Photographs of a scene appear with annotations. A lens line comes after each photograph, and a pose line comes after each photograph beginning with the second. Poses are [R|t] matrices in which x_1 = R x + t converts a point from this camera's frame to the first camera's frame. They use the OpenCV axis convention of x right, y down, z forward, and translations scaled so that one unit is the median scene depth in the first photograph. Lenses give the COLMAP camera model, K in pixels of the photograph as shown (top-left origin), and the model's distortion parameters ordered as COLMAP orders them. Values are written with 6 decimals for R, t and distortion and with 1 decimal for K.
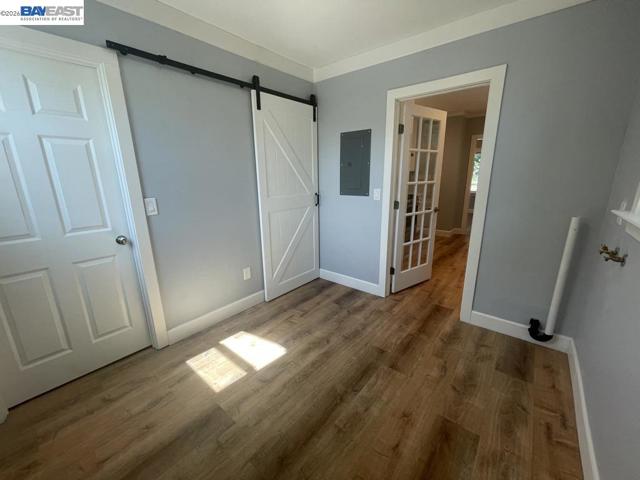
lens RADIAL K [[261.3, 0, 317.2], [0, 261.3, 241.0], [0, 0, 1]] dist [-0.002360, 0.000570]
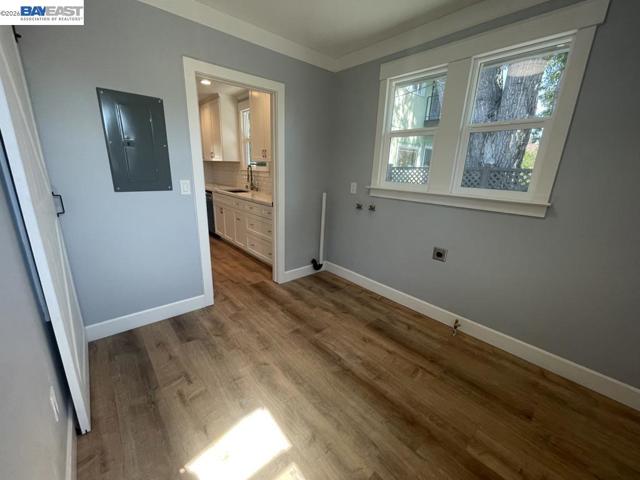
lens RADIAL K [[261.3, 0, 317.2], [0, 261.3, 241.0], [0, 0, 1]] dist [-0.002360, 0.000570]
pose [[0.163142, -0.250209, 0.954348, -0.668579], [0.211153, 0.953749, 0.213957, -0.143128], [-0.963742, 0.166608, 0.208429, 0.630772]]
